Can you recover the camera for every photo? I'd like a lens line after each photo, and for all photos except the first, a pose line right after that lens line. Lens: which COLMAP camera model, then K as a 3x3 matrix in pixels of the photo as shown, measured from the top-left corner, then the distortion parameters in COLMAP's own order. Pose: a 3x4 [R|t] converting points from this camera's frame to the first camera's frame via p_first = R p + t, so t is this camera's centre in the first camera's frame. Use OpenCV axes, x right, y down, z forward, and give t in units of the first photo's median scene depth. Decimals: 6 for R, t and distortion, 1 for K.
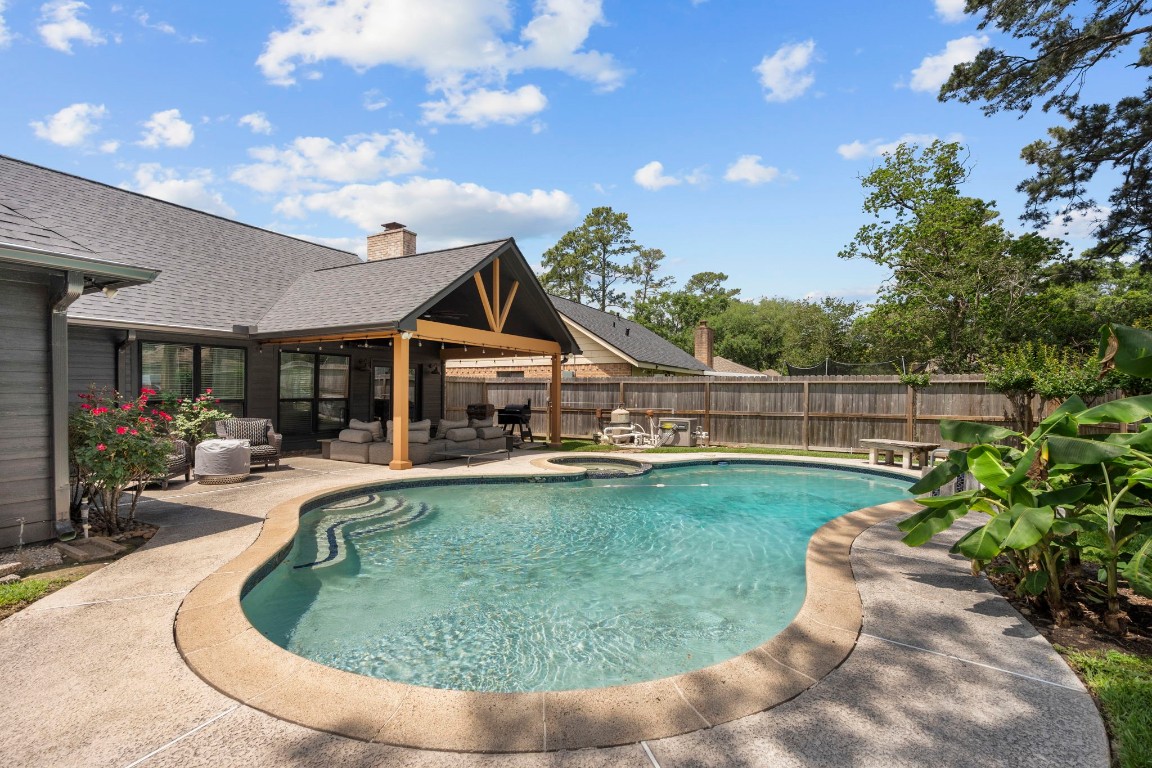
lens RADIAL K [[529.9, 0, 562.2], [0, 529.9, 387.3], [0, 0, 1]] dist [0.003339, -0.001037]
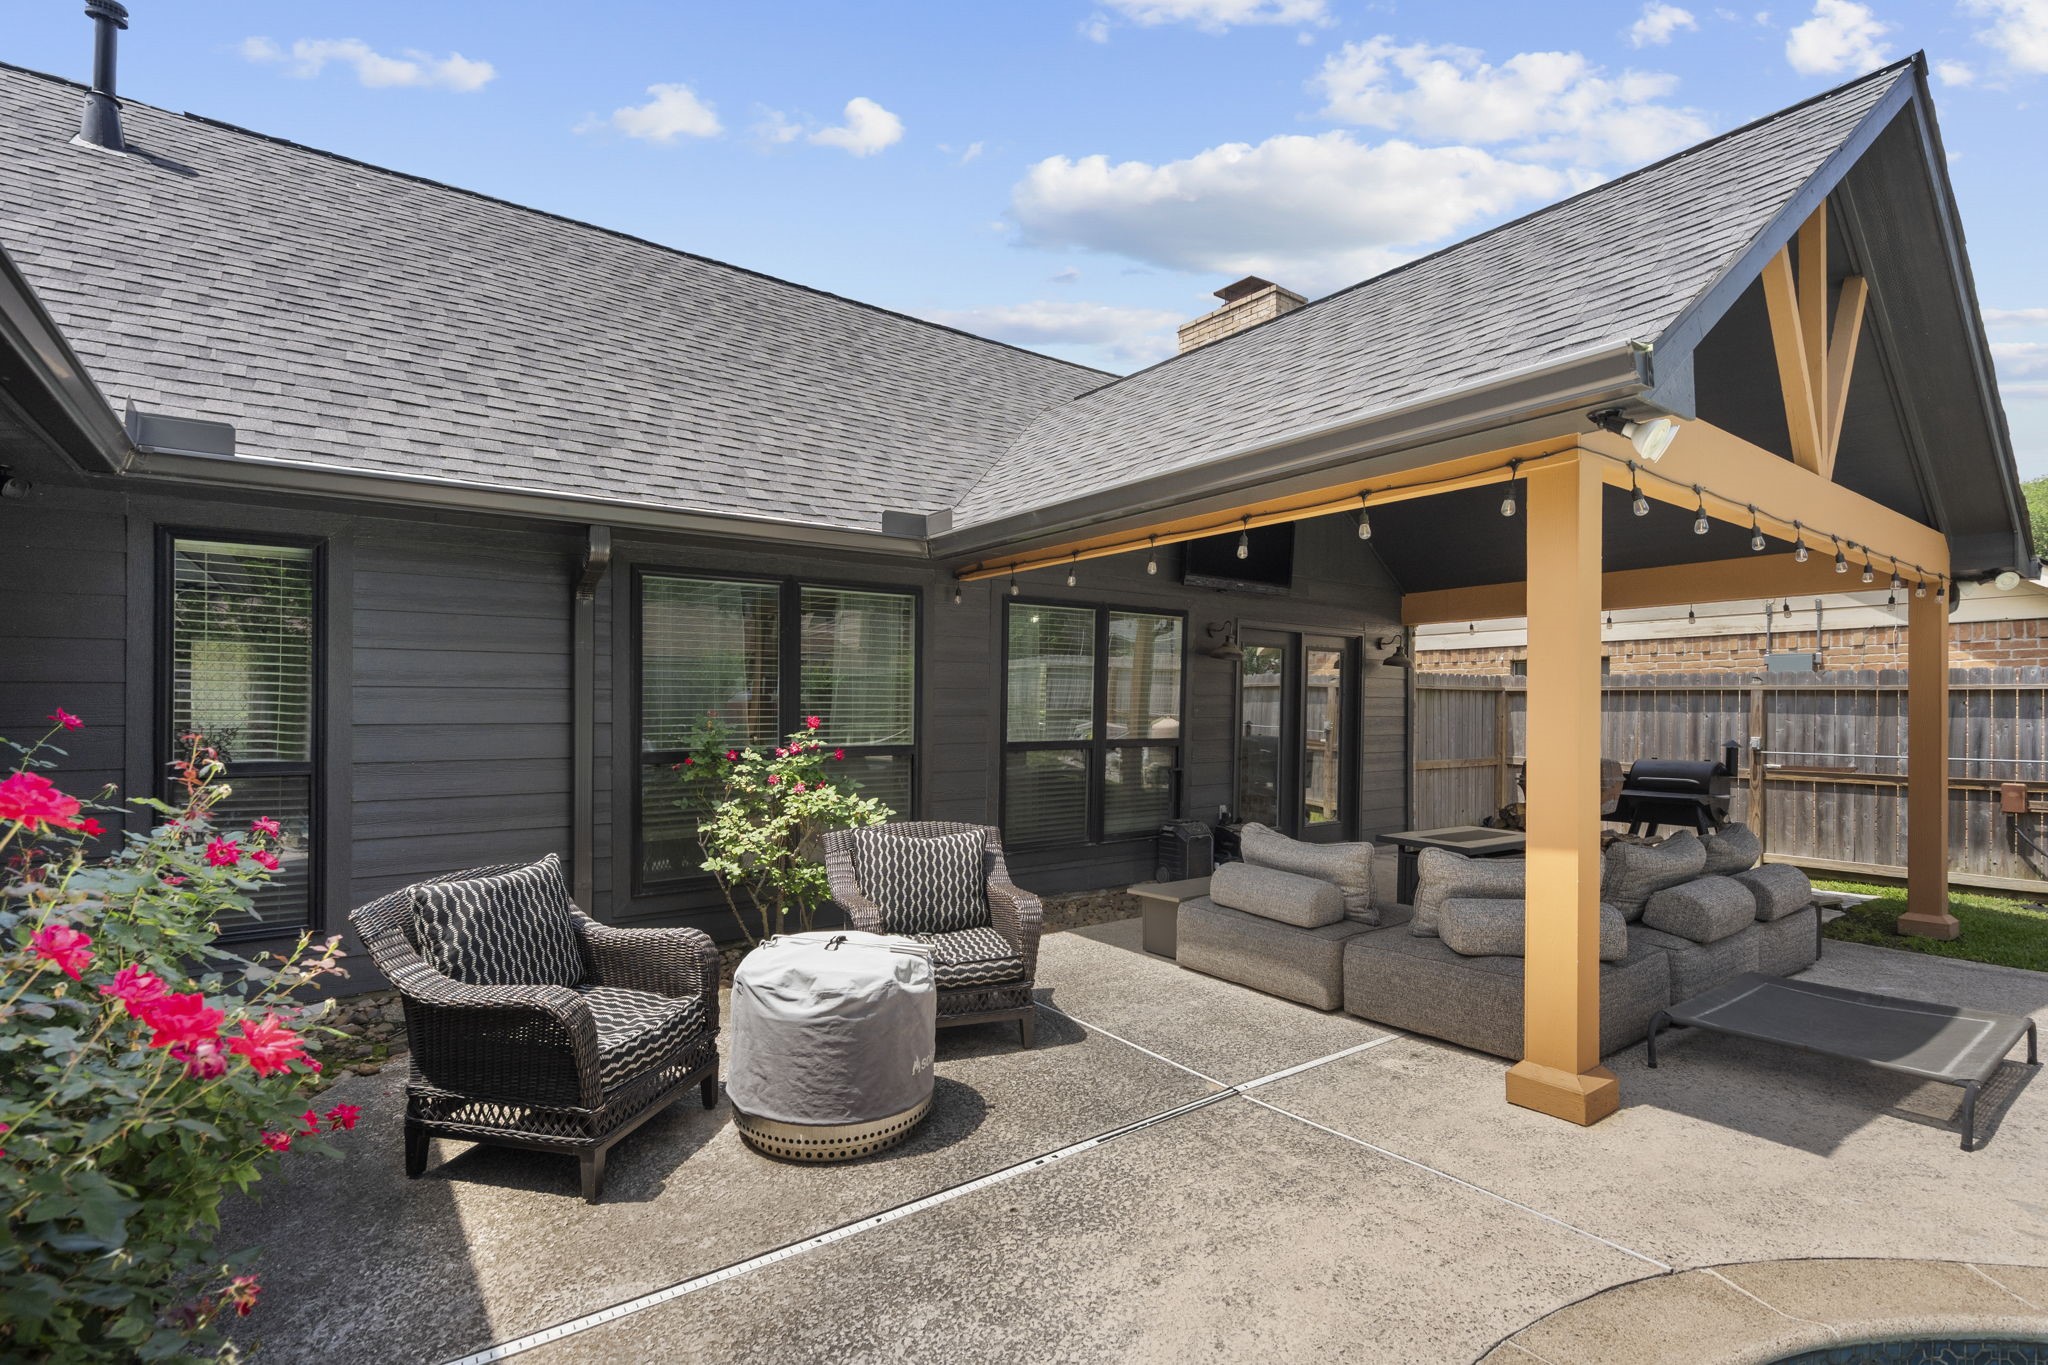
lens RADIAL K [[942.1, 0, 1028.4], [0, 942.1, 703.8], [0, 0, 1]] dist [0.003339, -0.001037]
pose [[0.911939, -0.000318, -0.410326, -0.264588], [0.002262, 0.999988, 0.004252, -0.004740], [0.410320, -0.004805, 0.911929, 0.444526]]
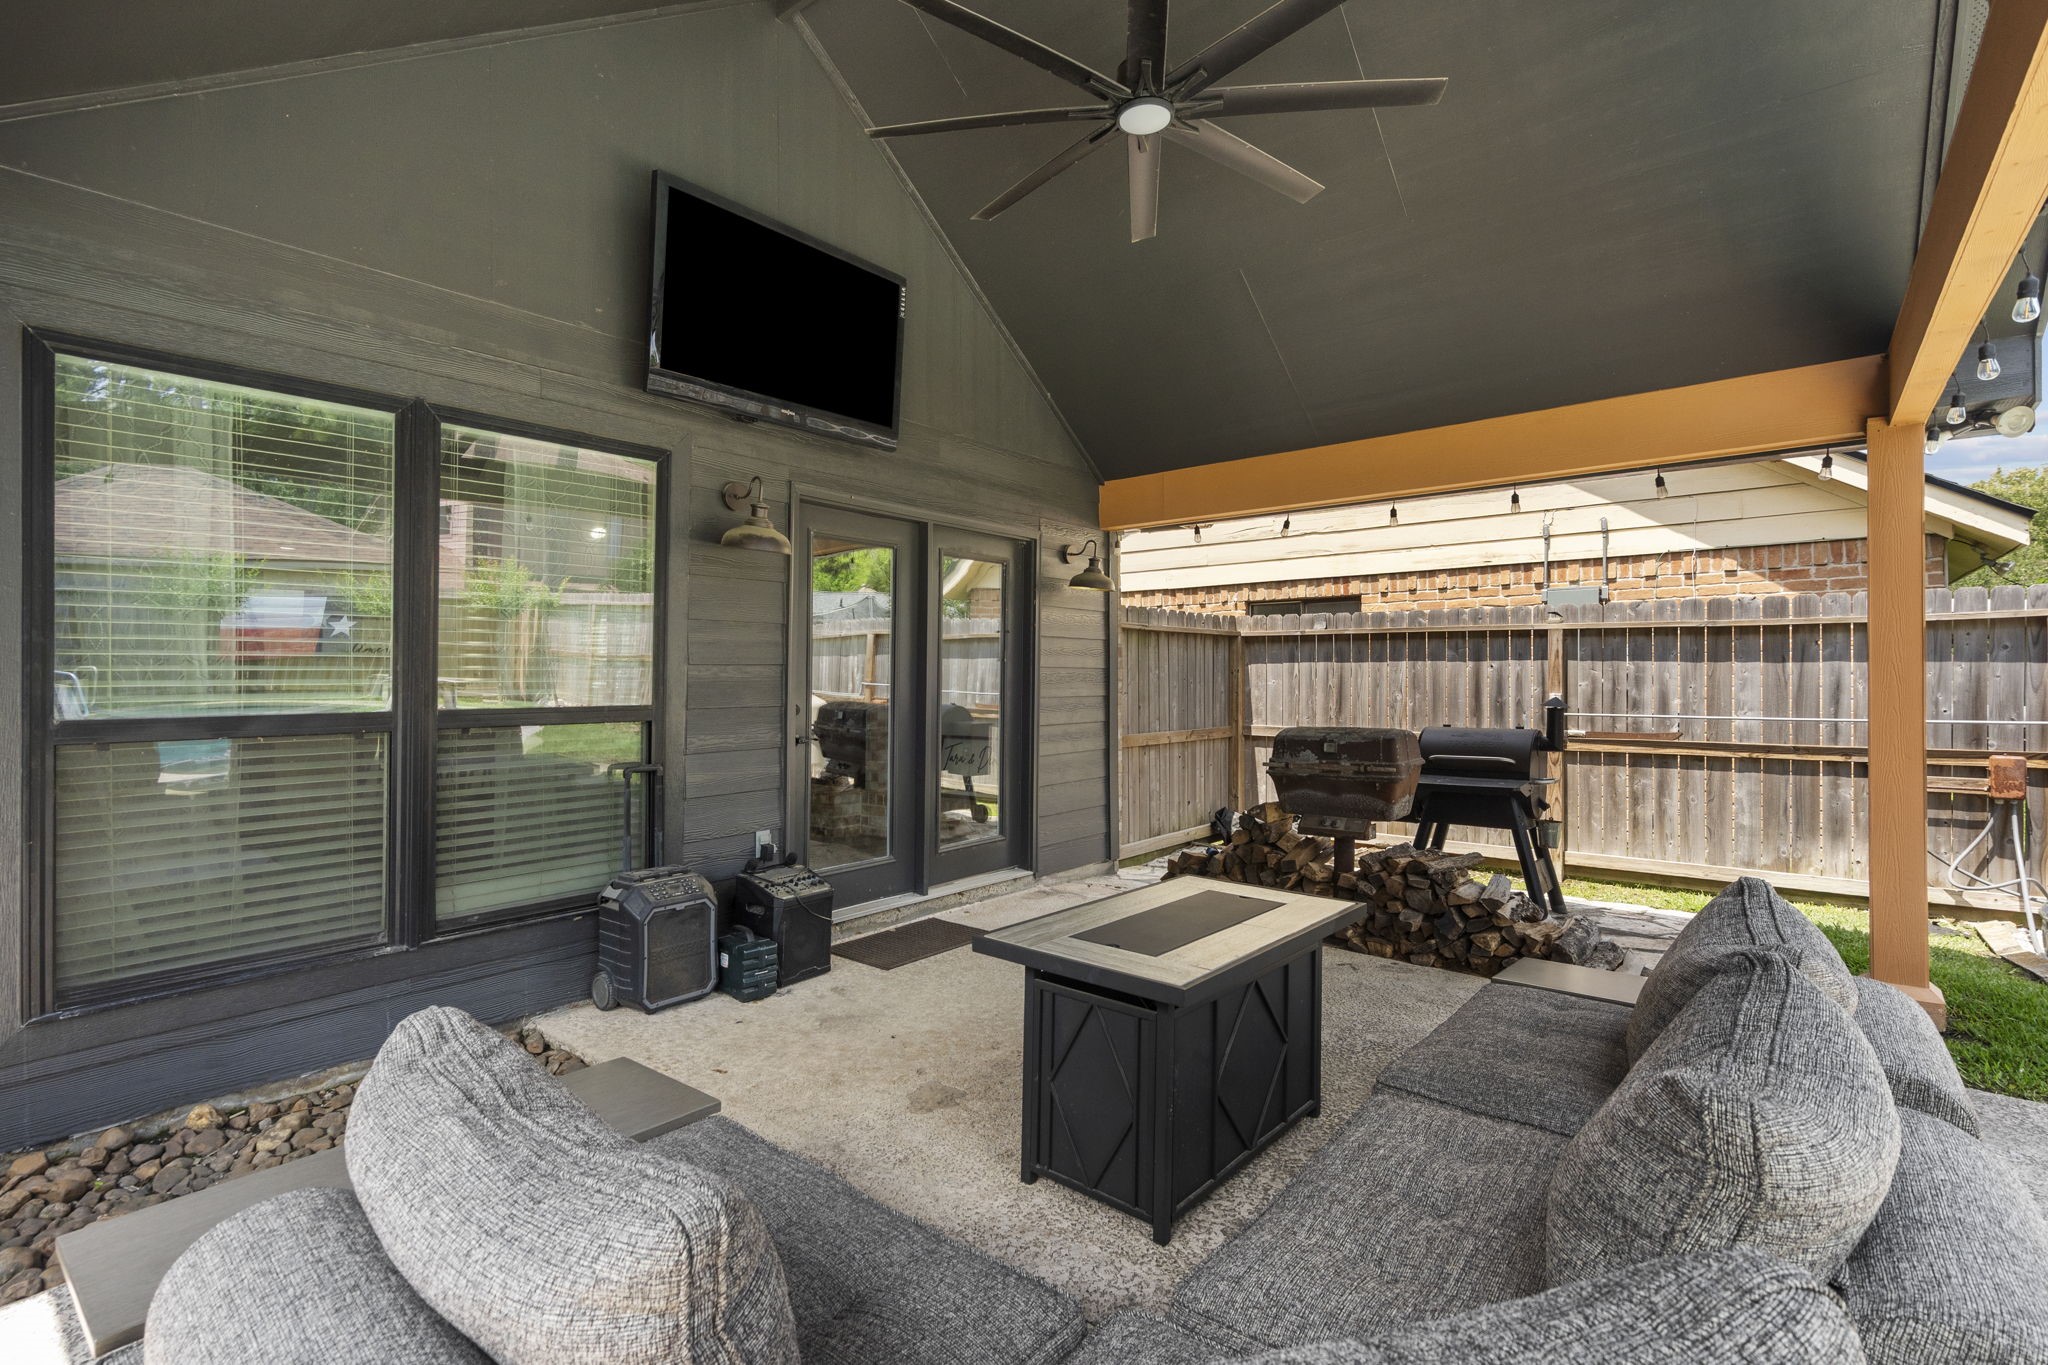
lens RADIAL K [[942.1, 0, 1030.1], [0, 942.1, 671.6], [0, 0, 1]] dist [0.003339, -0.001037]
pose [[0.986083, -0.006049, -0.166142, -0.254914], [0.006625, 0.999974, 0.002911, 0.010422], [0.166120, -0.003971, 0.986097, 0.785065]]
